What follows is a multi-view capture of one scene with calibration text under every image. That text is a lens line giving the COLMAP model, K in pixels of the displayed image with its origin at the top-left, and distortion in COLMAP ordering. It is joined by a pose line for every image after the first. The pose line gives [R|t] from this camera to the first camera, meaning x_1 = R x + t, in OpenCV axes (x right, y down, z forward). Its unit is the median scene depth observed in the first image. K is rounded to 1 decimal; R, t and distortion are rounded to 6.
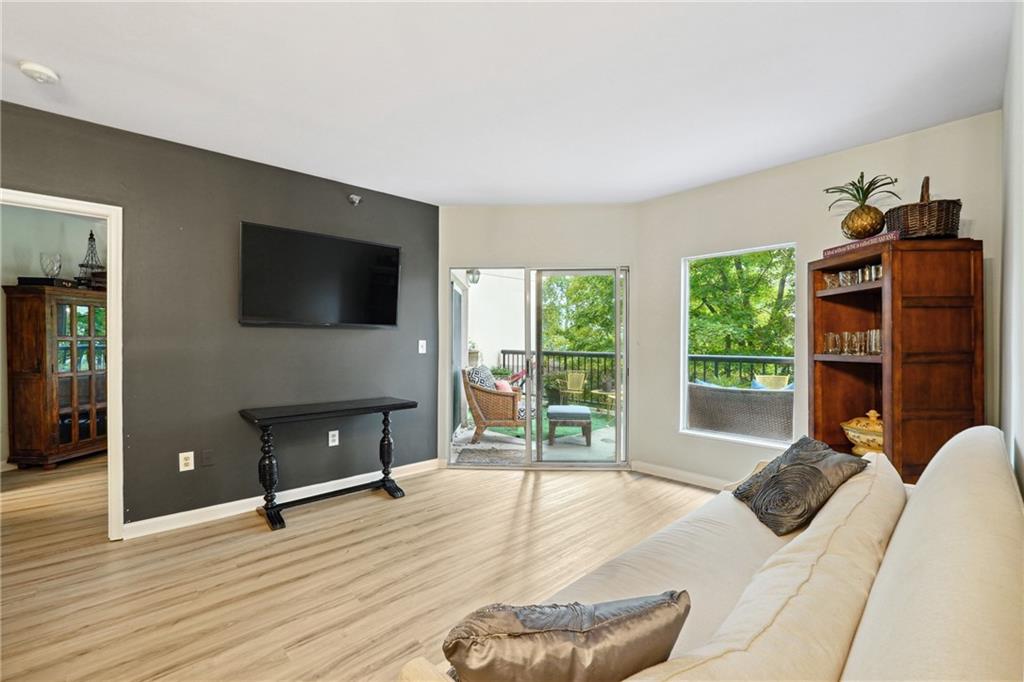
lens RADIAL K [[434.7, 0, 509.5], [0, 434.7, 350.8], [0, 0, 1]] dist [-0.011520, 0.000055]
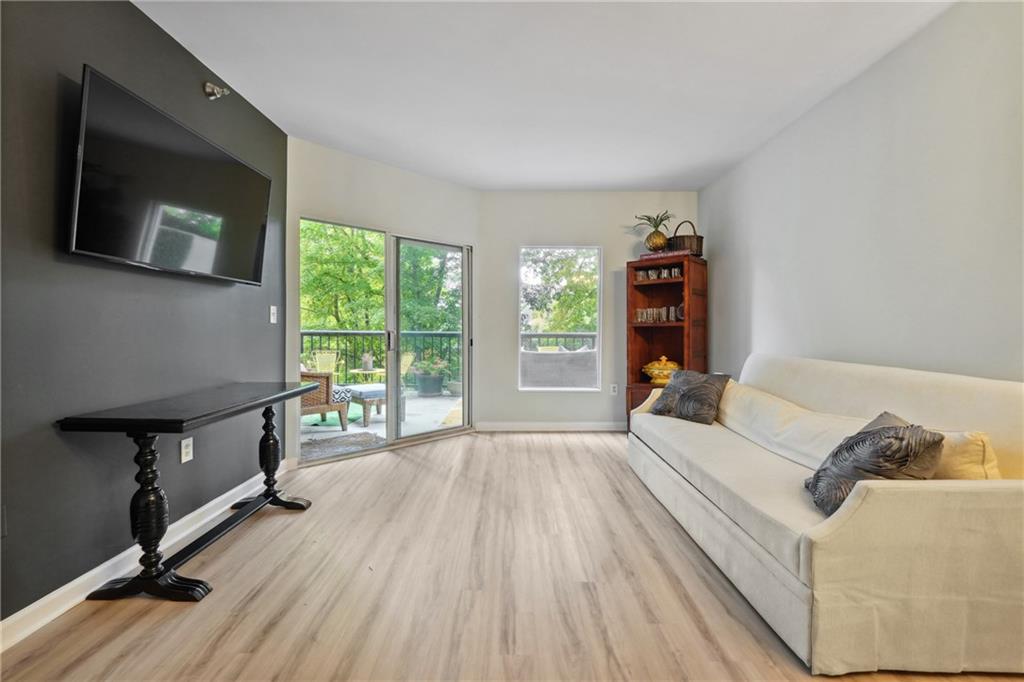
lens RADIAL K [[434.9, 0, 510.1], [0, 434.9, 339.6], [0, 0, 1]] dist [-0.002839, 0.000035]
pose [[0.682268, -0.015940, 0.730928, -0.678201], [0.011193, 0.999873, 0.011358, 0.043488], [-0.731016, 0.000432, 0.682360, 0.254906]]
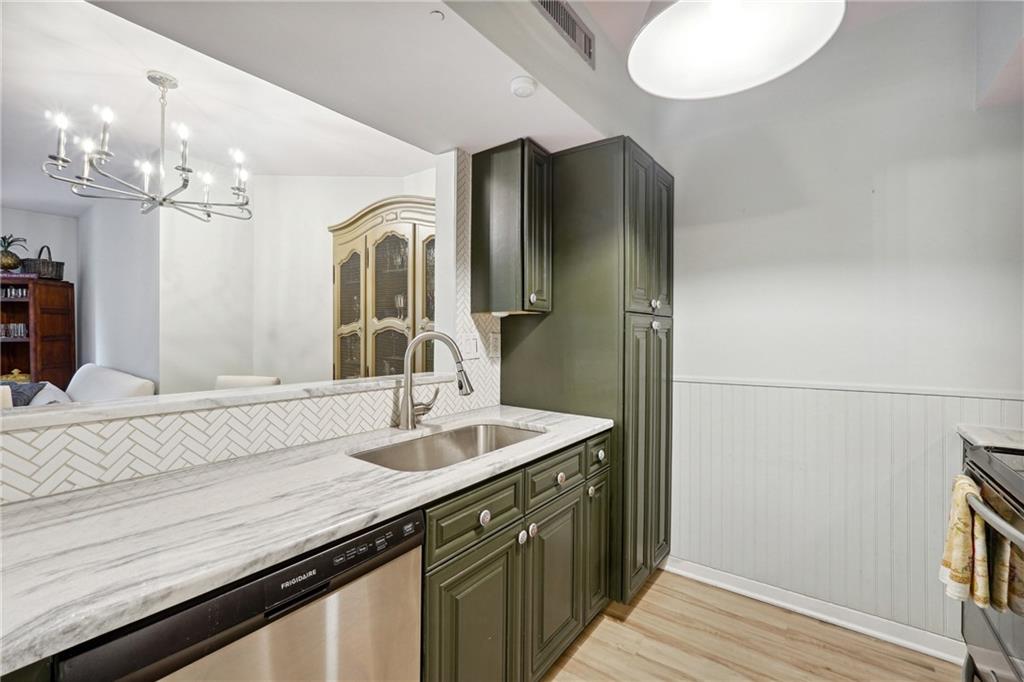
lens RADIAL K [[430.5, 0, 509.3], [0, 430.5, 338.7], [0, 0, 1]] dist [-0.017050, 0.006959]
pose [[-0.167758, -0.014808, 0.985717, -1.052248], [0.009271, 0.999819, 0.016598, 0.002951], [-0.985785, 0.011923, -0.167590, -0.606293]]
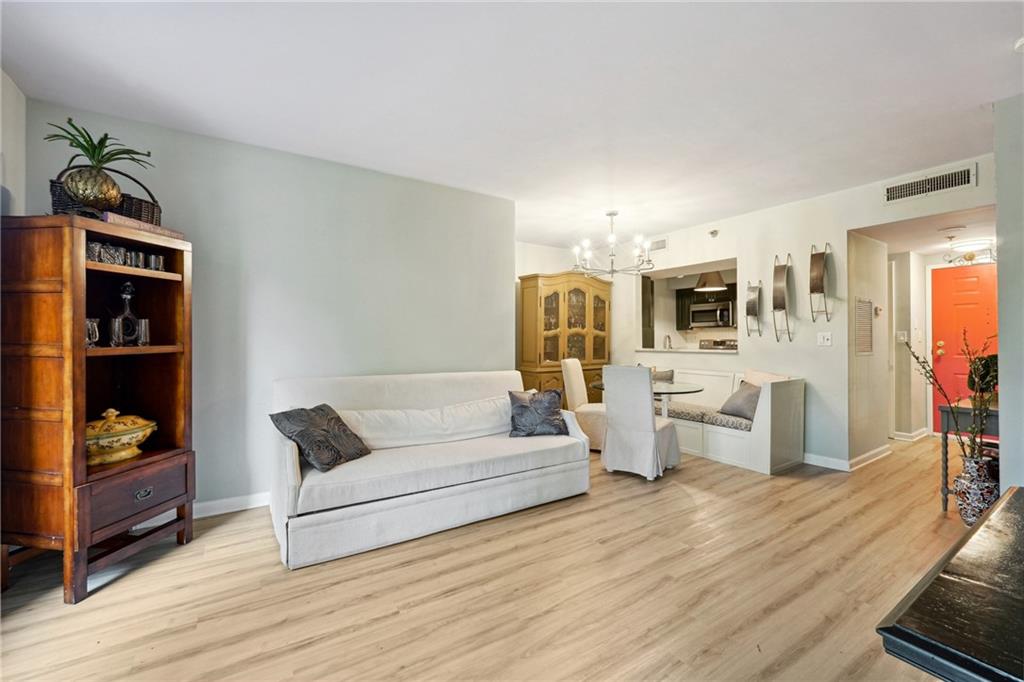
lens RADIAL K [[430.5, 0, 509.3], [0, 430.5, 338.7], [0, 0, 1]] dist [-0.017050, 0.006959]
pose [[-0.985463, -0.001453, 0.169885, -0.097245], [0.001731, 0.999826, 0.018595, -0.017766], [-0.169882, 0.018619, -0.985289, 1.501714]]
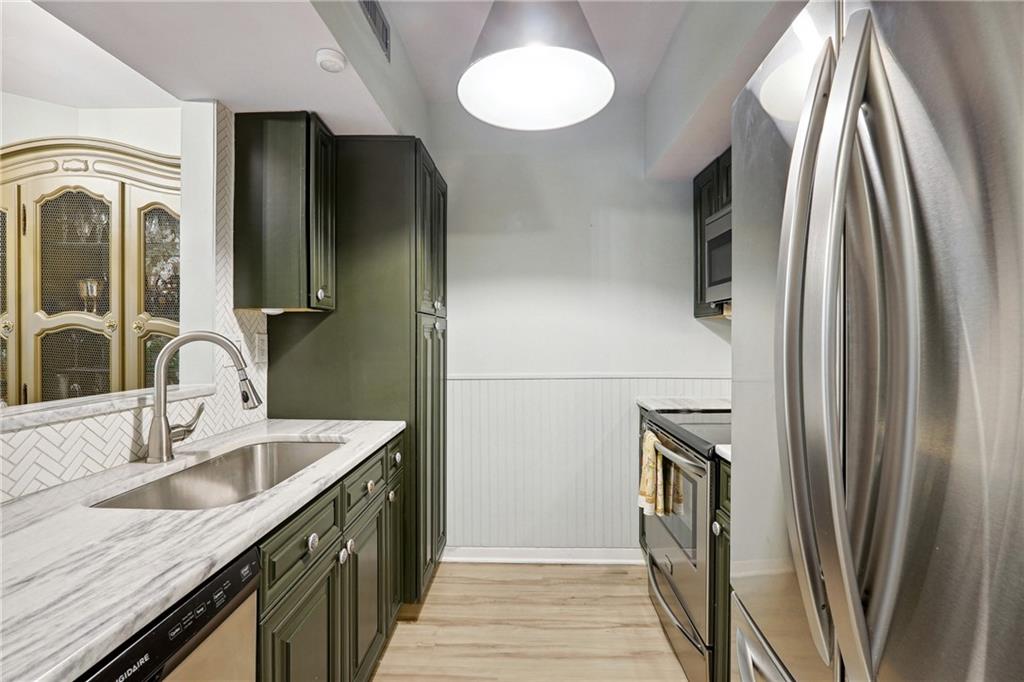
lens RADIAL K [[456.5, 0, 512.0], [0, 456.5, 341.0], [0, 0, 1]] dist [-0.019400, 0.008999]
pose [[-0.709382, -0.011117, 0.704736, -1.030742], [0.007110, 0.999712, 0.022927, 0.003603], [-0.704788, 0.021274, -0.709099, -0.488162]]
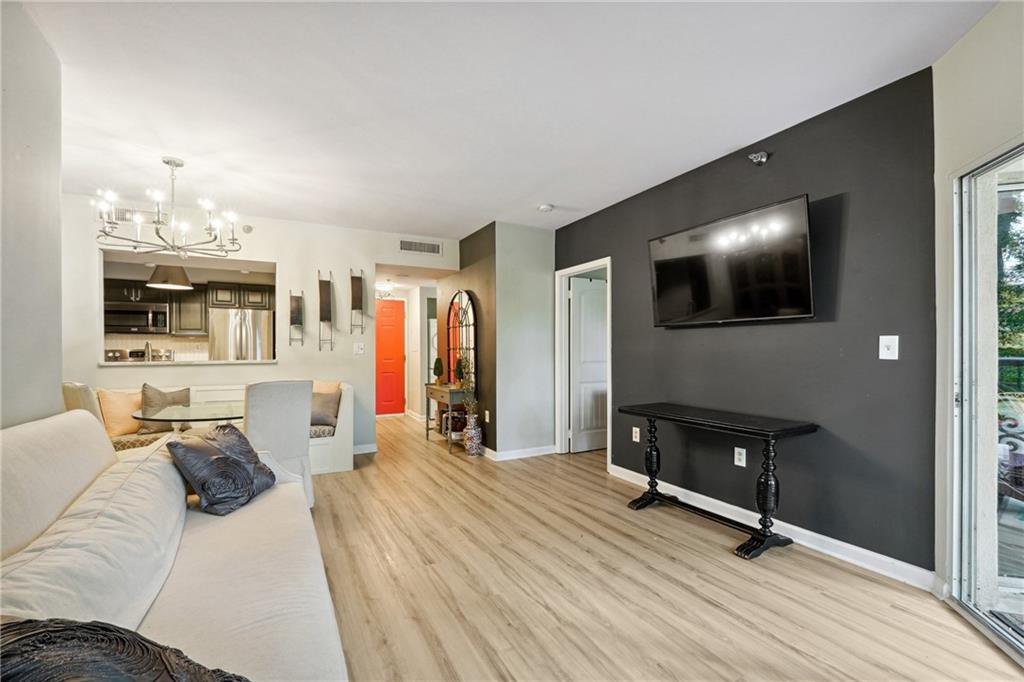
lens RADIAL K [[434.7, 0, 509.5], [0, 434.7, 350.8], [0, 0, 1]] dist [-0.011520, 0.000055]
pose [[-0.248225, 0.000345, -0.968702, 0.635290], [-0.018205, 0.999822, 0.005021, 0.001587], [0.968531, 0.018881, -0.248174, 0.957734]]
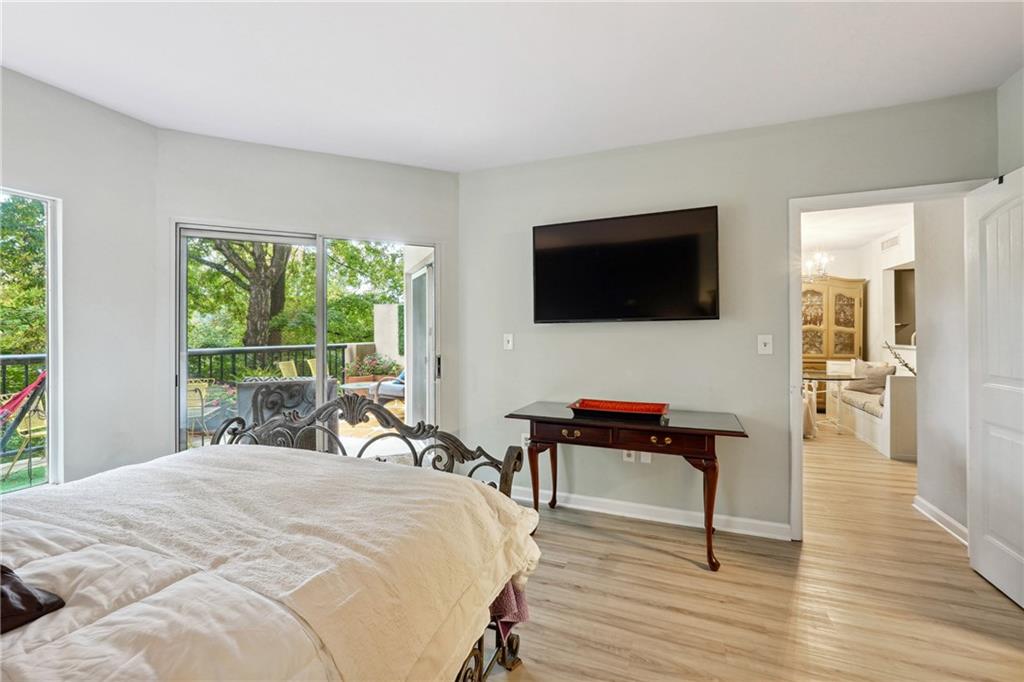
lens RADIAL K [[430.5, 0, 509.3], [0, 430.5, 338.7], [0, 0, 1]] dist [-0.017050, 0.006959]
pose [[-0.420418, -0.015327, 0.907201, -1.430047], [0.018877, 0.999493, 0.025634, -0.045664], [-0.907134, 0.027902, -0.419916, 1.855434]]
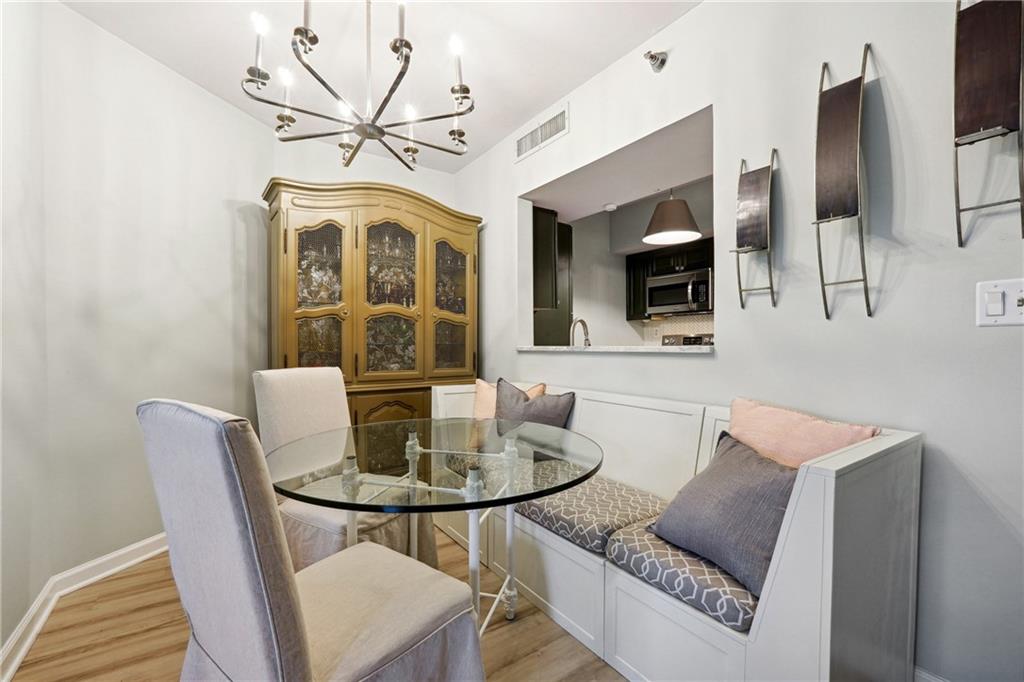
lens RADIAL K [[437.9, 0, 508.7], [0, 437.9, 349.8], [0, 0, 1]] dist [-0.005348, -0.000233]
pose [[-0.989009, -0.003646, 0.147813, -0.472292], [0.000850, 0.999539, 0.030343, 0.043909], [-0.147855, 0.030135, -0.988550, 0.431890]]
